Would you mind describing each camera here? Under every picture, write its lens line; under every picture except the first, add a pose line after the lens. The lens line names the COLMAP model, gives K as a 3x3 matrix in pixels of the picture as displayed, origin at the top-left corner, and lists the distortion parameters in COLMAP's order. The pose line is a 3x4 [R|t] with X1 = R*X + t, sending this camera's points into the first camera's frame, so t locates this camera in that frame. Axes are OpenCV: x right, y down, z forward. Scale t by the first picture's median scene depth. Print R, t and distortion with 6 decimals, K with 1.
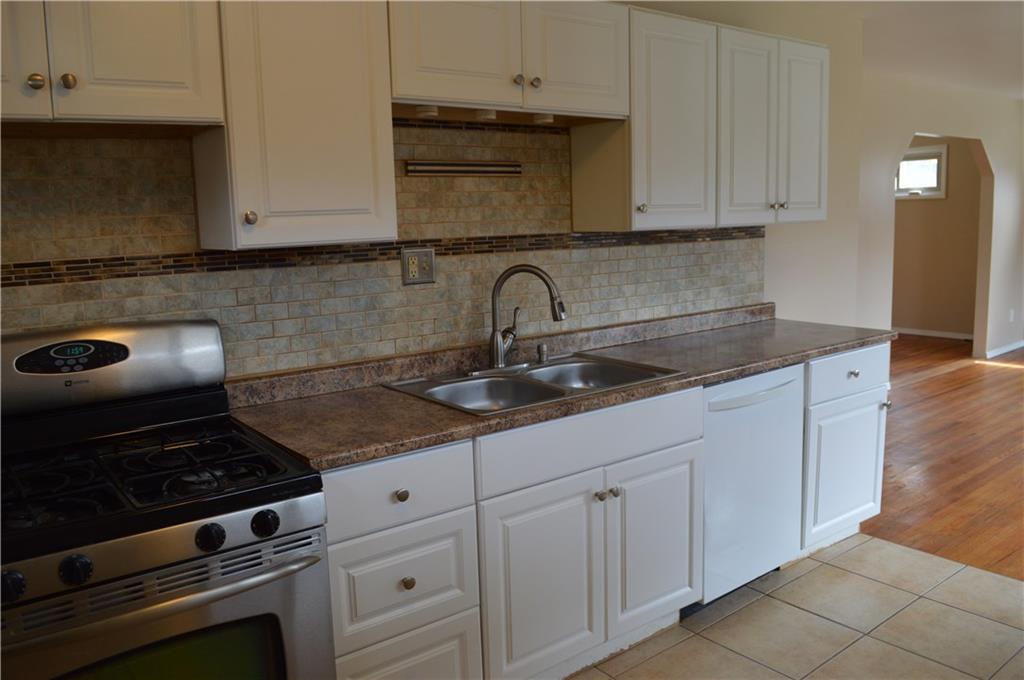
lens RADIAL K [[815.0, 0, 512.0], [0, 815.0, 340.0], [0, 0, 1]] dist [-0.079702, 0.007878]
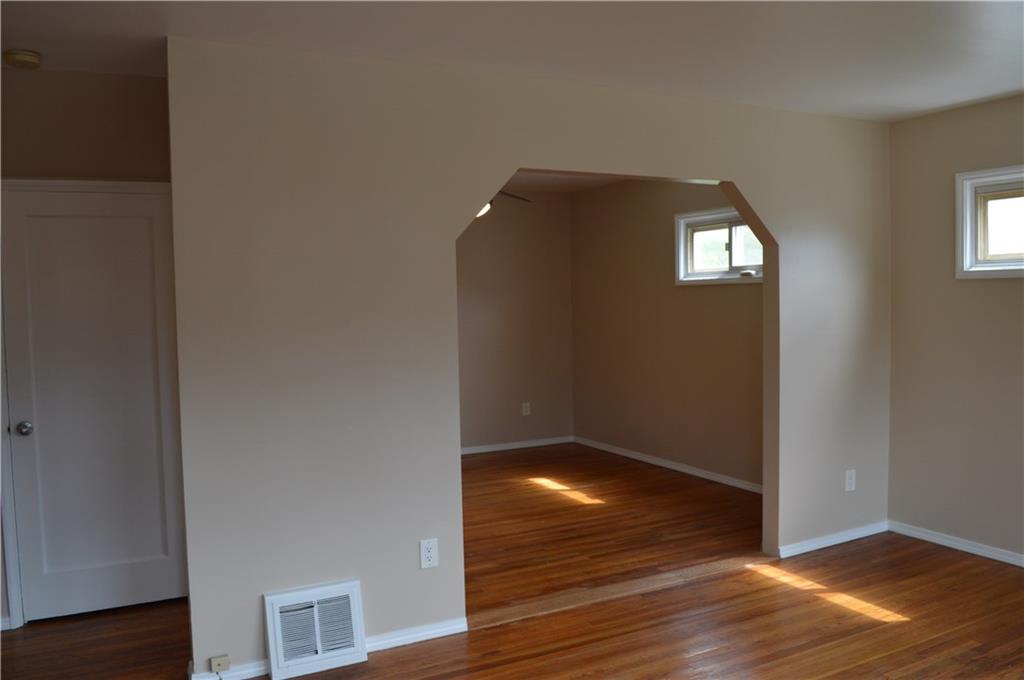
lens RADIAL K [[815.0, 0, 512.0], [0, 815.0, 340.0], [0, 0, 1]] dist [-0.079702, 0.007878]
pose [[0.984226, 0.020750, -0.175693, 1.272365], [-0.037036, 0.995260, -0.089927, -0.187835], [0.172994, 0.095016, 0.980329, 0.949759]]
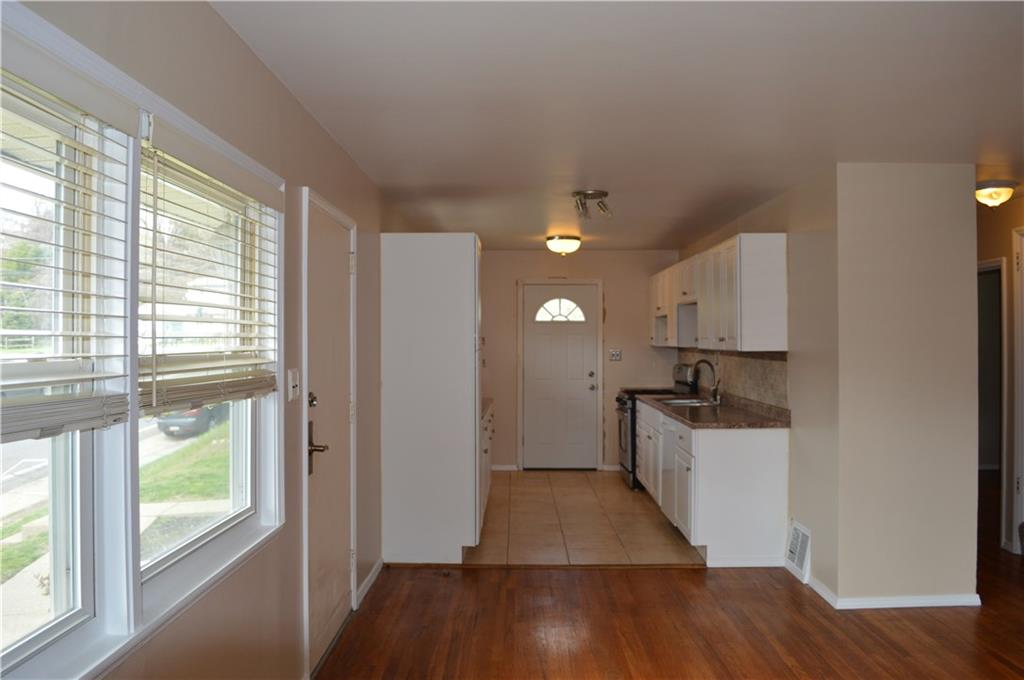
lens RADIAL K [[815.0, 0, 512.0], [0, 815.0, 340.0], [0, 0, 1]] dist [-0.079702, 0.007878]
pose [[-0.619688, 0.030503, -0.784256, 2.128437], [-0.099935, 0.988044, 0.117394, -0.351333], [0.778460, 0.151123, -0.609230, 1.857665]]
